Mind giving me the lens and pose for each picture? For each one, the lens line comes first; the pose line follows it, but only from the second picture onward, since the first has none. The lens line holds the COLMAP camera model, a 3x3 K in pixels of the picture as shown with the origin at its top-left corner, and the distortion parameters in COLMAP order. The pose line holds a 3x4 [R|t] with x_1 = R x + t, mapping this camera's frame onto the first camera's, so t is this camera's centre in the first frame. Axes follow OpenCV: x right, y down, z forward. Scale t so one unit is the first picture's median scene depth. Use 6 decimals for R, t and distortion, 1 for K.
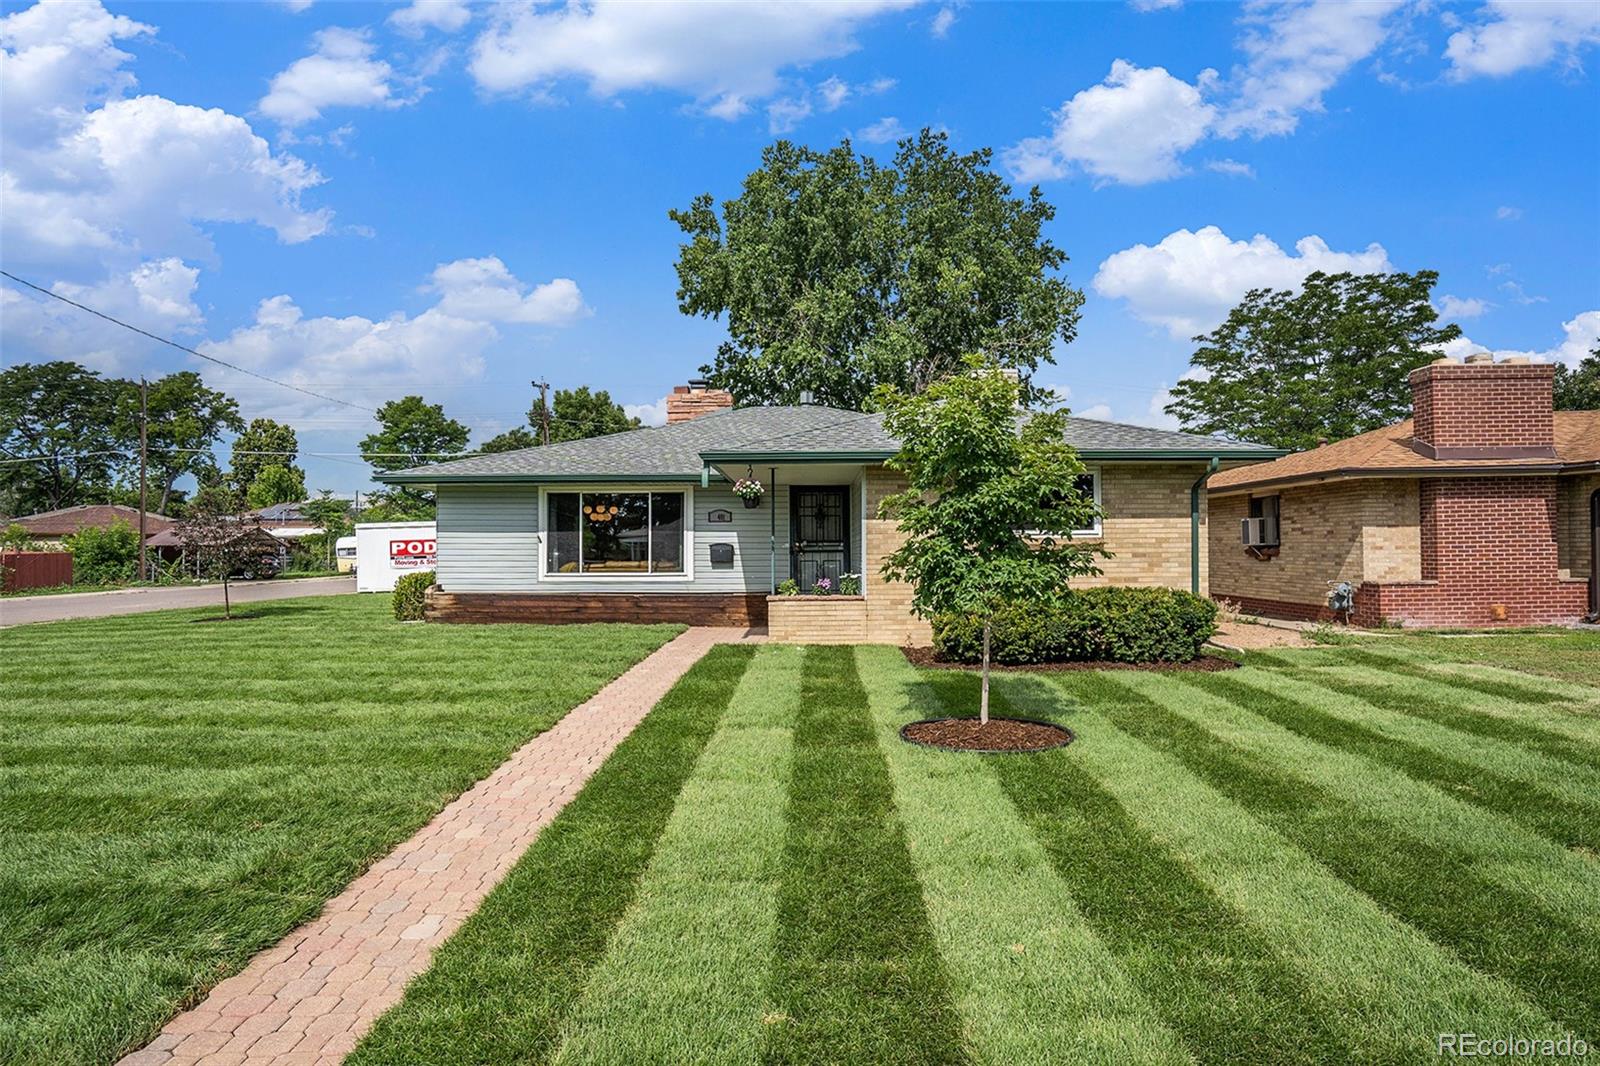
lens RADIAL K [[931.8, 0, 799.4], [0, 931.8, 533.5], [0, 0, 1]] dist [-0.006060, 0.000858]
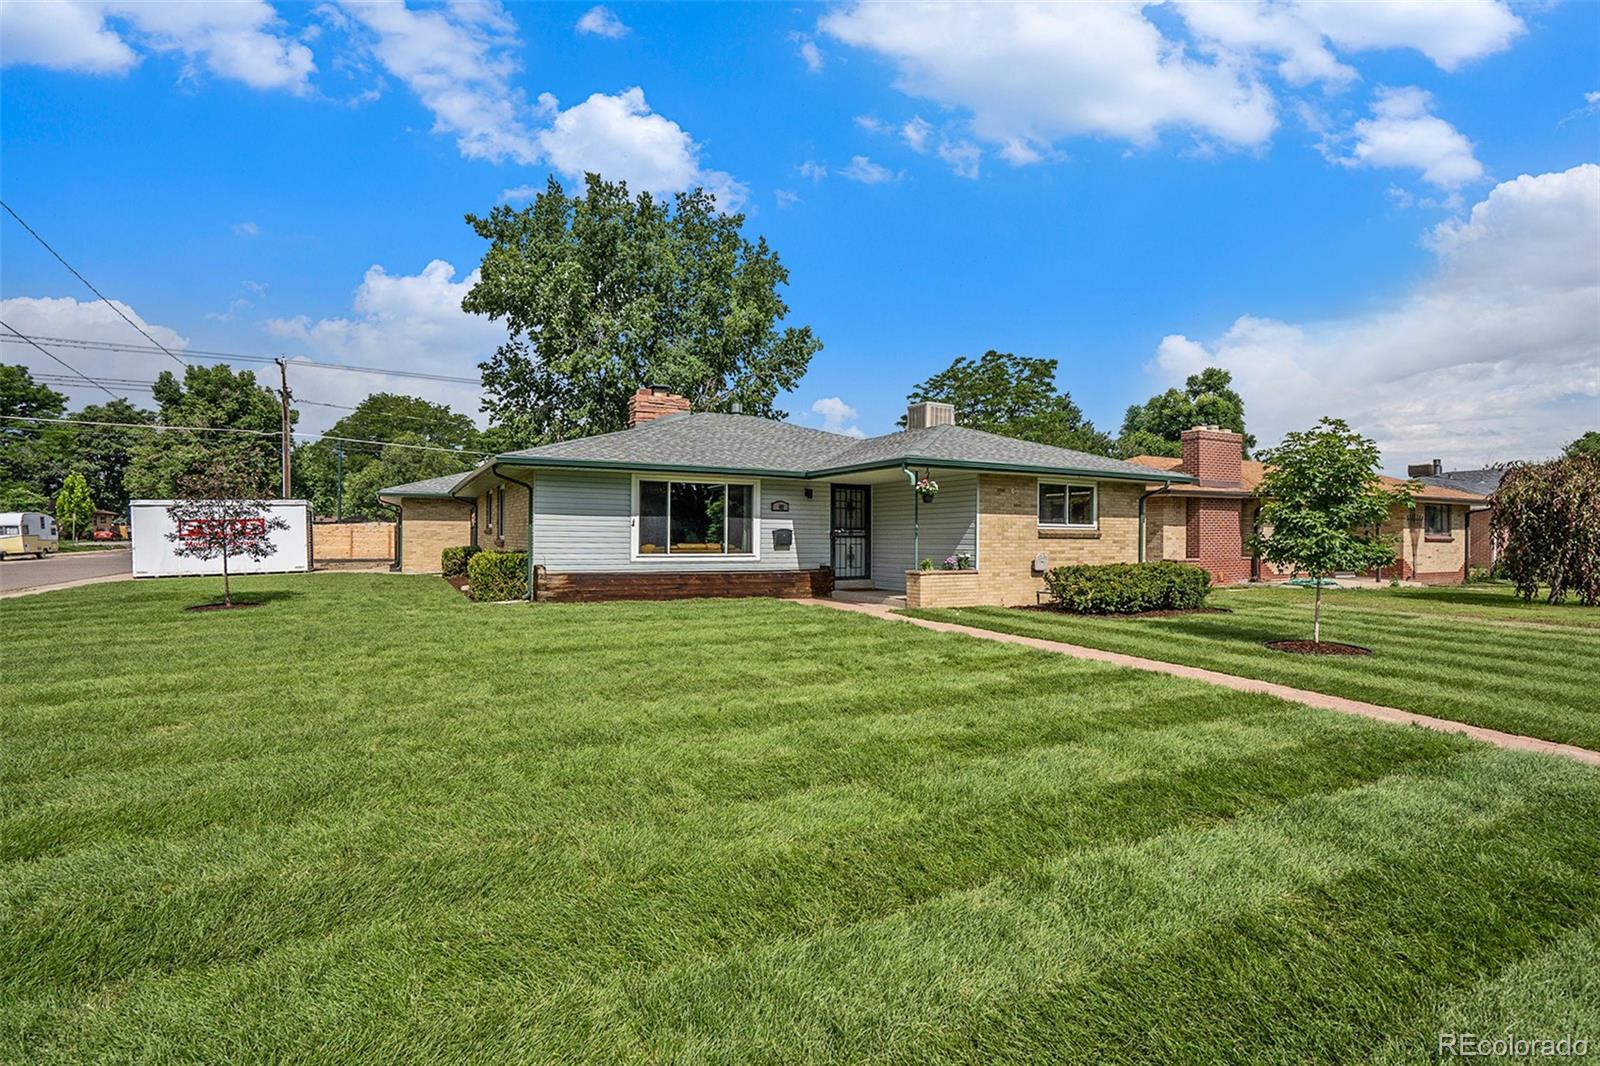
lens RADIAL K [[766.8, 0, 800.7], [0, 766.8, 542.2], [0, 0, 1]] dist [-0.036193, 0.008152]
pose [[0.883605, 0.007647, 0.468171, -0.523472], [-0.019864, 0.999579, 0.021163, 0.005981], [-0.467812, -0.027999, 0.883384, 0.118073]]
